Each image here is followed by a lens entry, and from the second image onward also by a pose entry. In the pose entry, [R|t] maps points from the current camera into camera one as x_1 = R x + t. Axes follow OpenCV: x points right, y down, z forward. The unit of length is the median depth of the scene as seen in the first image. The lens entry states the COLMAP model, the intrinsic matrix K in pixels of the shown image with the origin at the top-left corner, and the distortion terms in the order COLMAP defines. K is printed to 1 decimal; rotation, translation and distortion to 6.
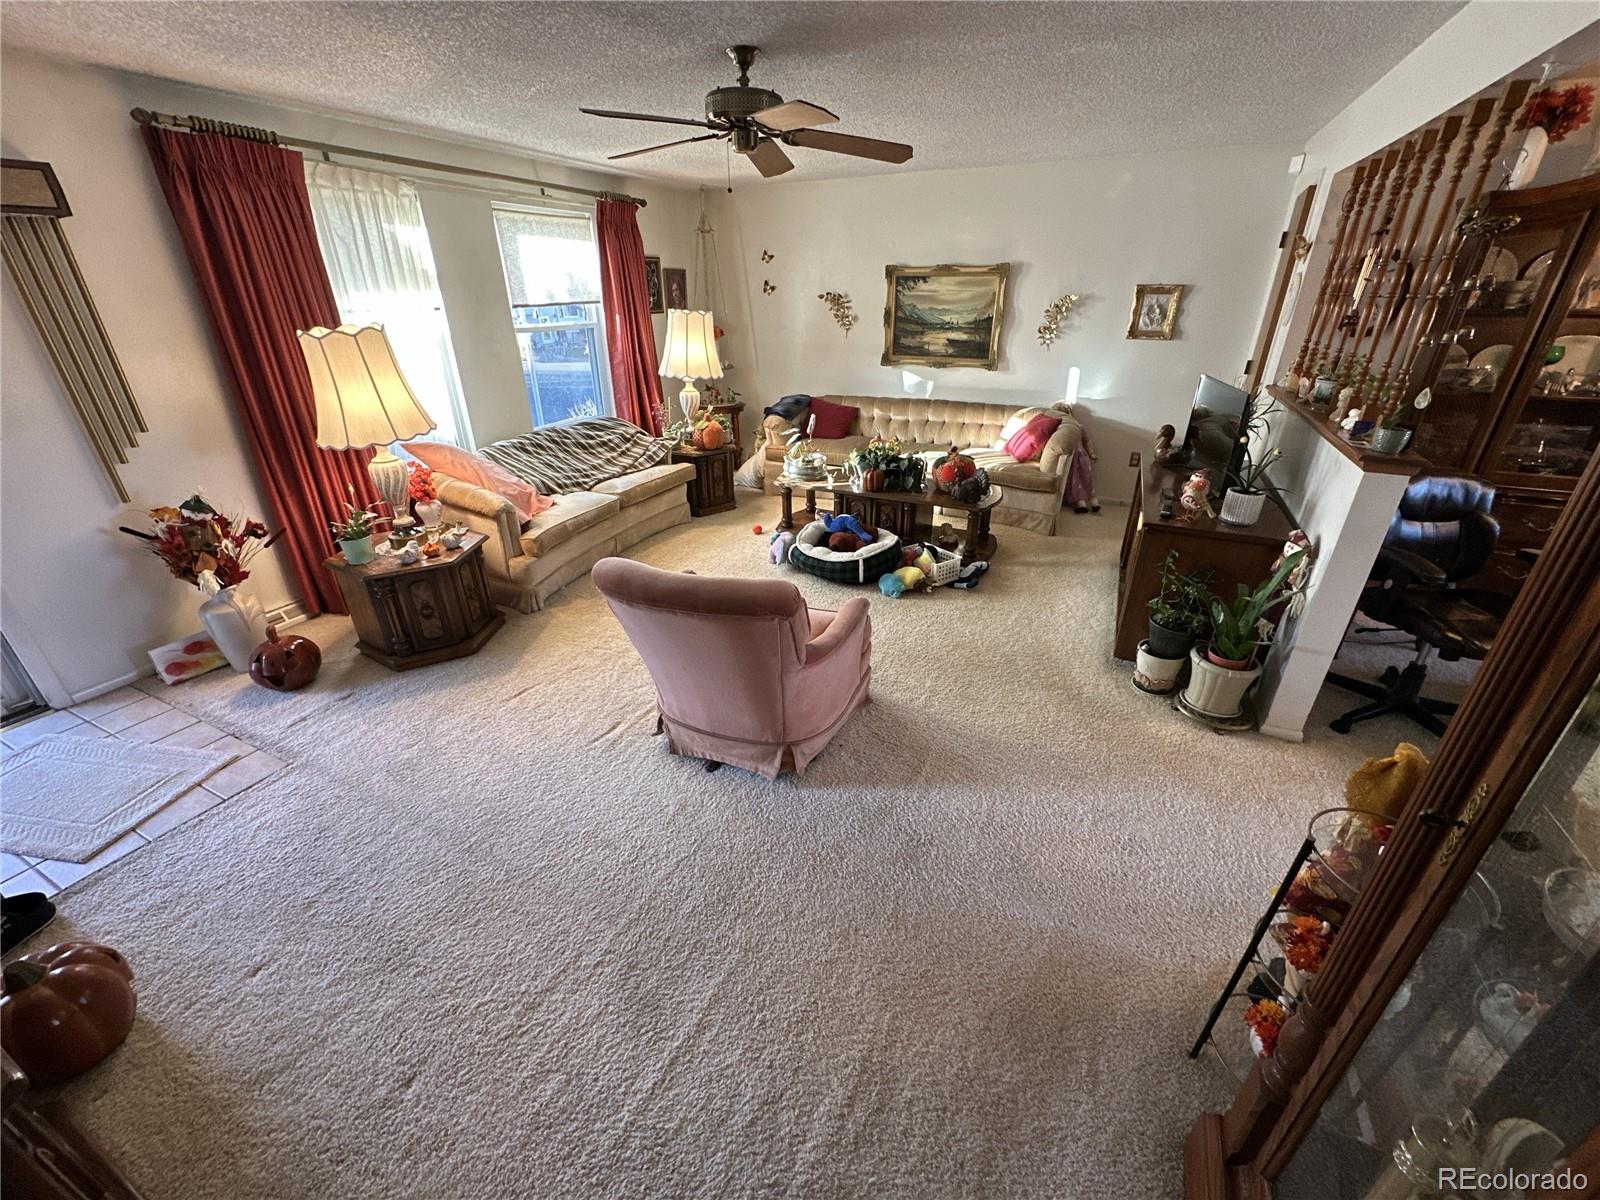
lens RADIAL K [[645.1, 0, 800.0], [0, 645.1, 600.0], [0, 0, 1]] dist [-0.001533, -0.000124]
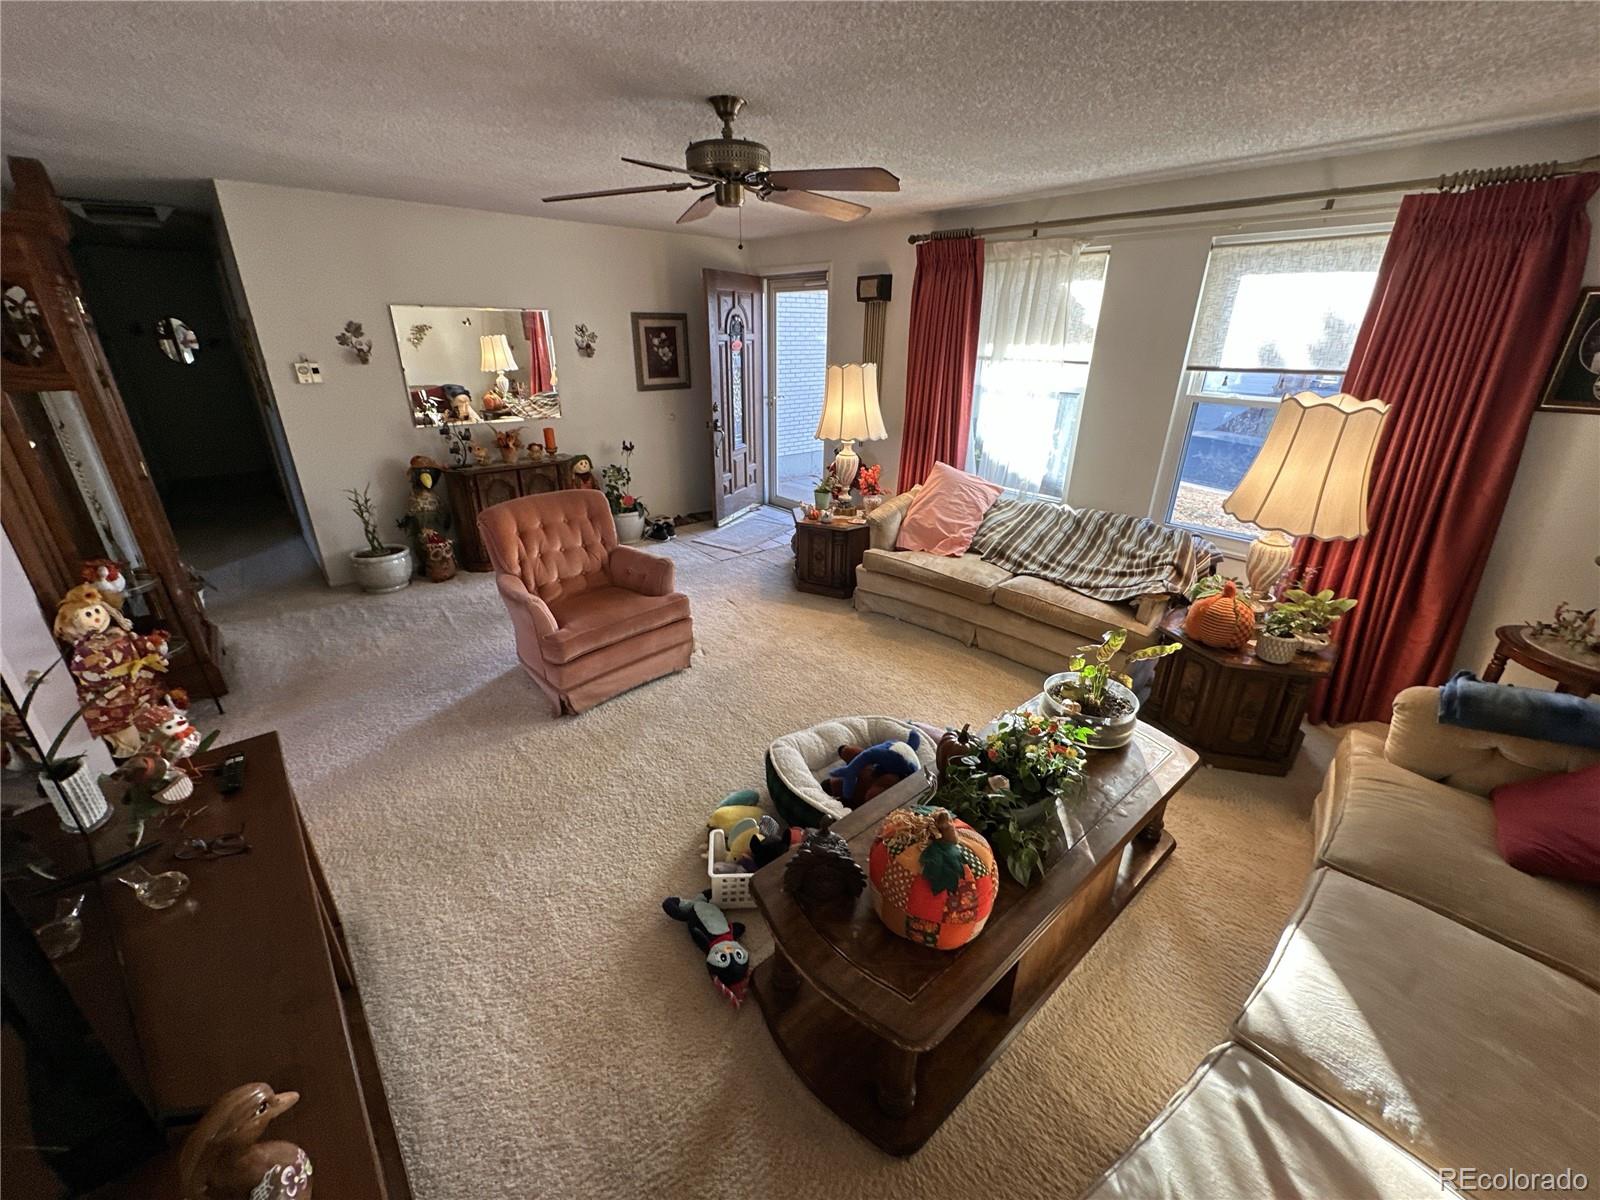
lens RADIAL K [[645.1, 0, 800.0], [0, 645.1, 600.0], [0, 0, 1]] dist [-0.001533, -0.000124]
pose [[-0.391048, 0.359712, -0.847165, 0.592881], [-0.410392, 0.755741, 0.510327, -0.529484], [0.823808, 0.547232, -0.147908, 1.040811]]
